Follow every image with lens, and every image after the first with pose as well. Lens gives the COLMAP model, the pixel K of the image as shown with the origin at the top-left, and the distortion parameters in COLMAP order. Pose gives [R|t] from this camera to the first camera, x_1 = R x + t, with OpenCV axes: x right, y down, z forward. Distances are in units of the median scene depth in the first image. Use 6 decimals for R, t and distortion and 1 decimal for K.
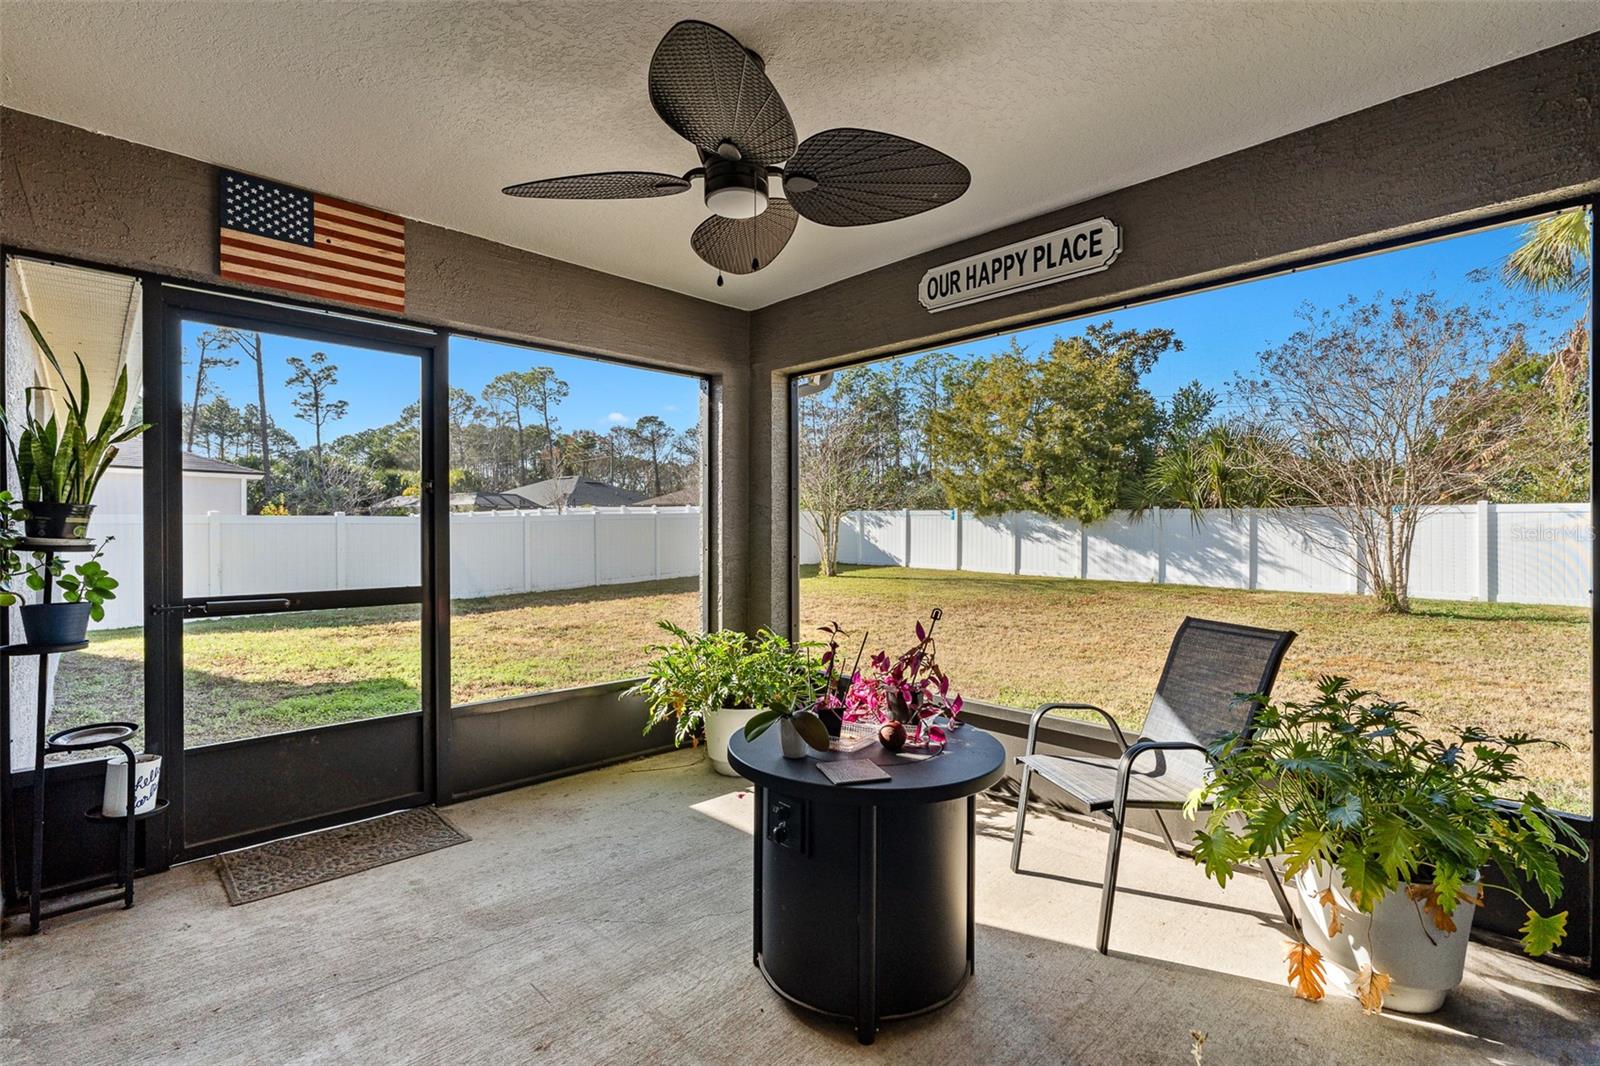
lens RADIAL K [[719.7, 0, 791.6], [0, 719.7, 529.6], [0, 0, 1]] dist [-0.010359, 0.003713]
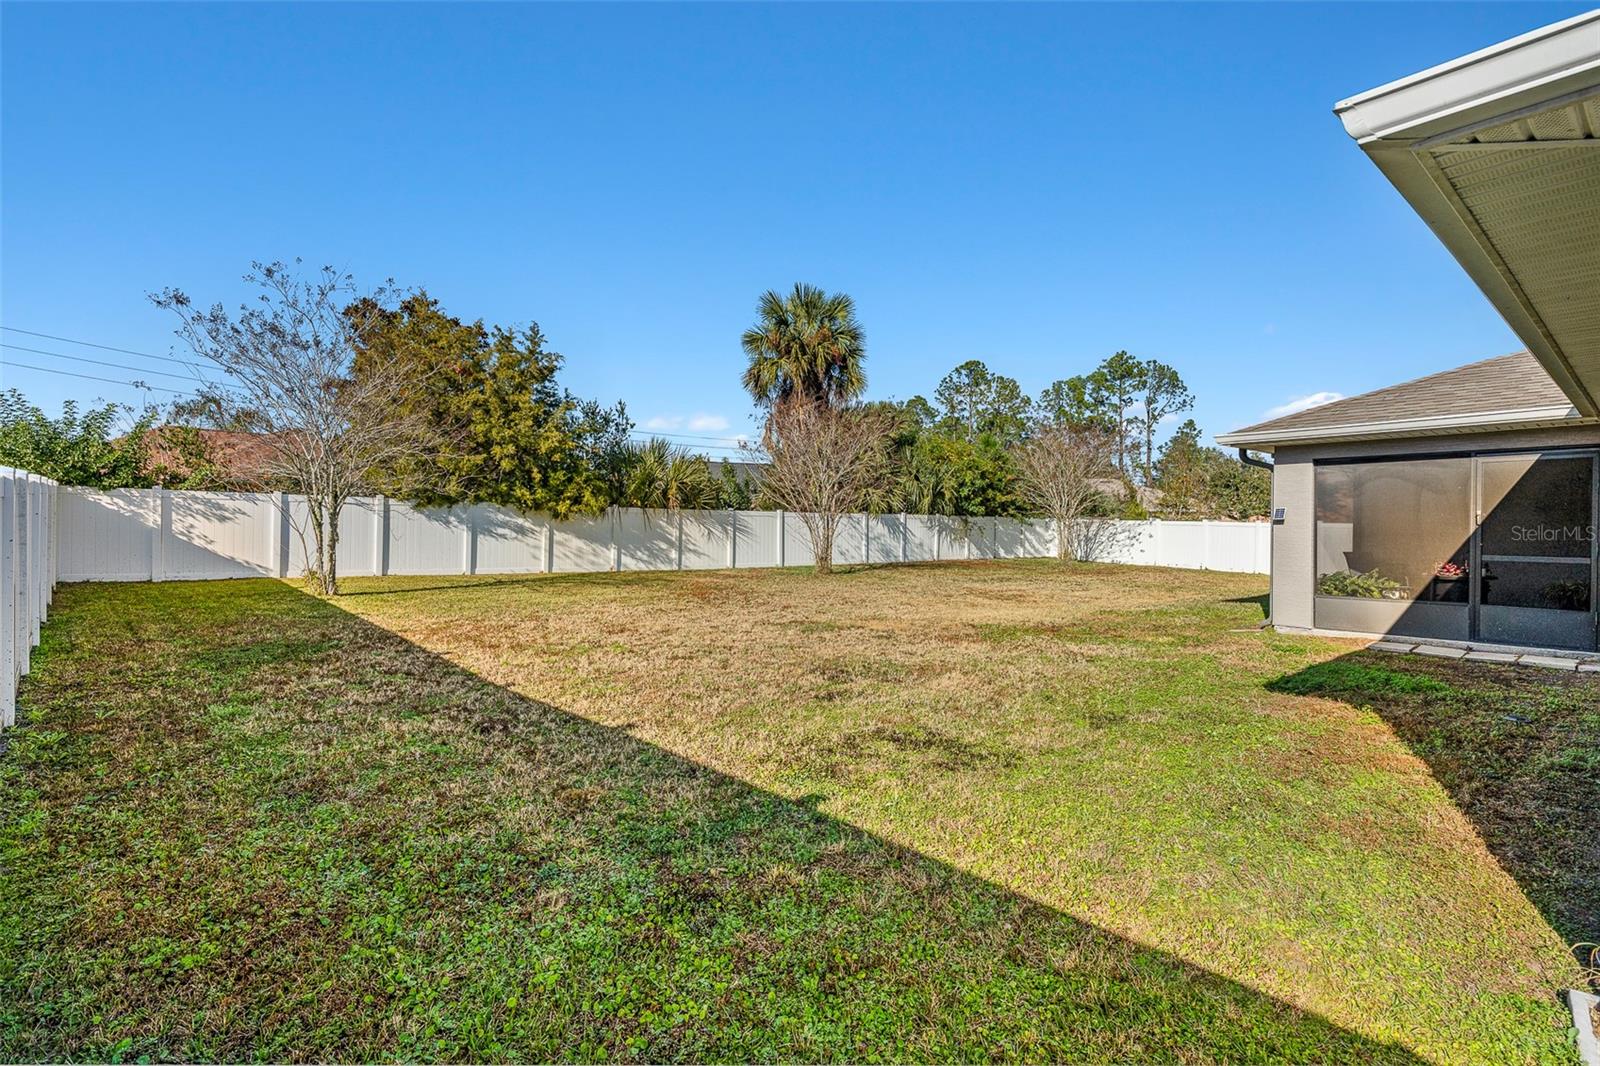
lens RADIAL K [[719.7, 0, 797.8], [0, 719.7, 524.7], [0, 0, 1]] dist [-0.010359, 0.003713]
pose [[0.096313, -0.007158, 0.995325, -0.832716], [-0.013630, 0.999871, 0.008510, -0.020210], [-0.995258, -0.014386, 0.096203, 0.827264]]
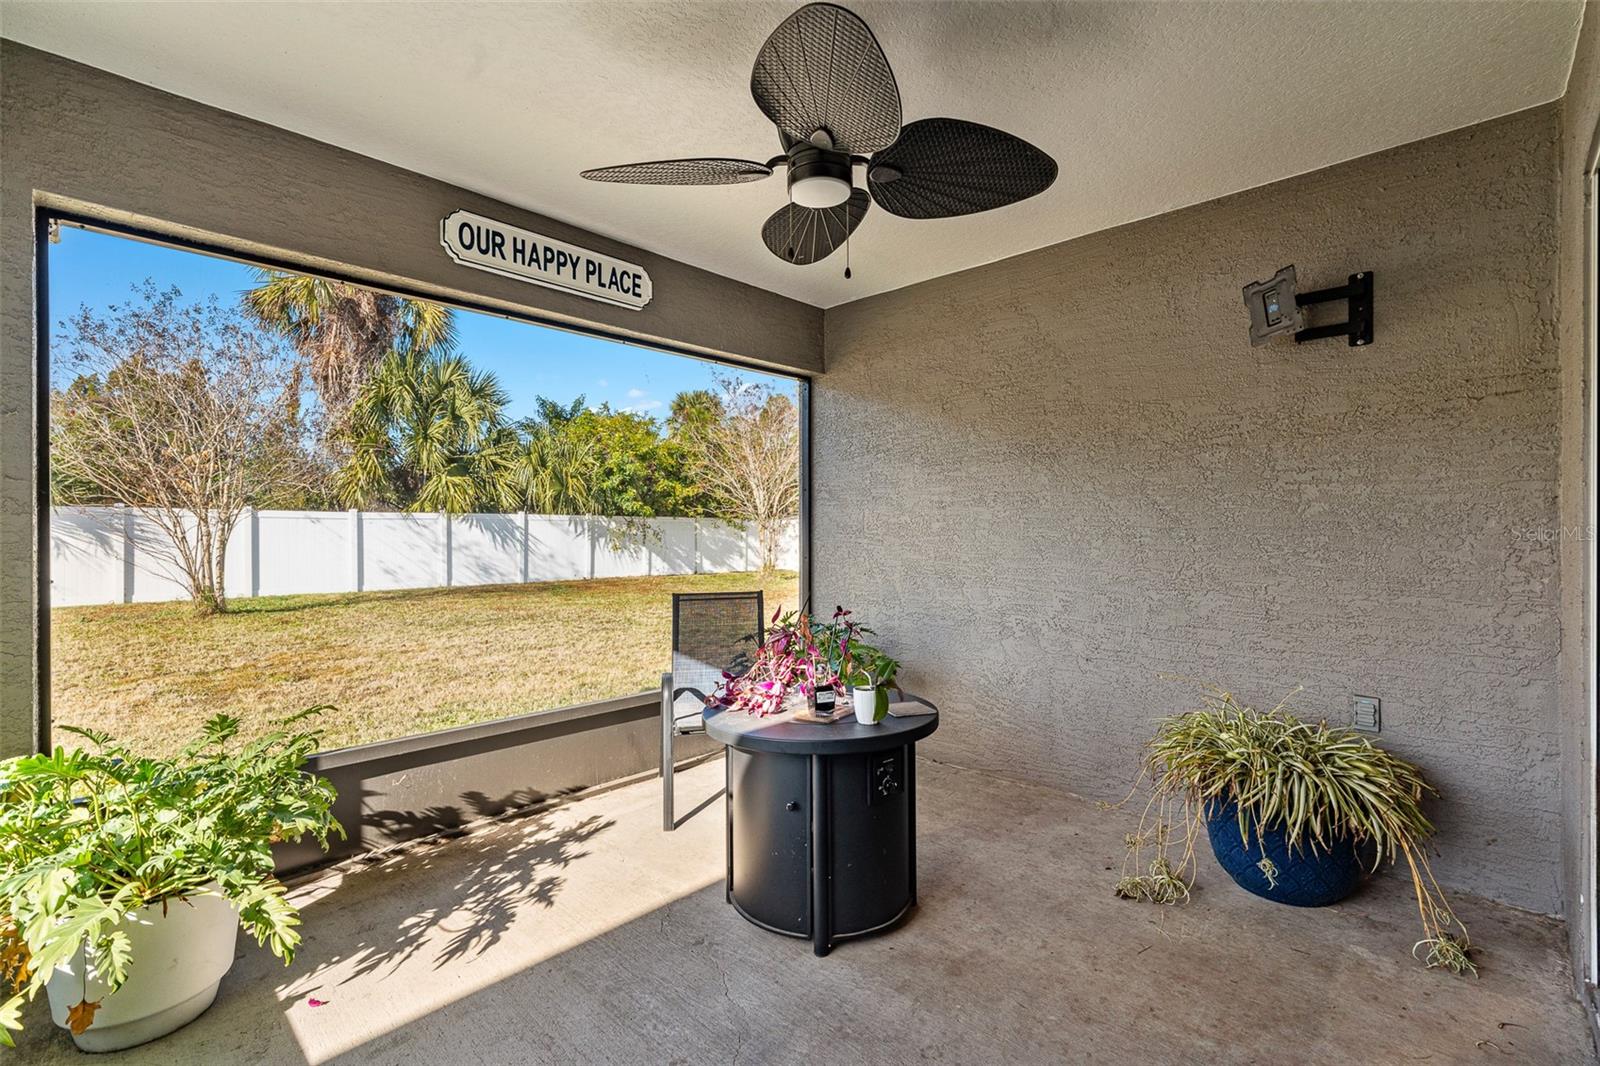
lens RADIAL K [[719.7, 0, 800.8], [0, 719.7, 535.0], [0, 0, 1]] dist [-0.010359, 0.003713]
pose [[-0.033760, -0.004147, 0.999421, -0.185156], [0.002723, 0.999987, 0.004241, 0.001502], [-0.999426, 0.002865, -0.033748, 0.186246]]
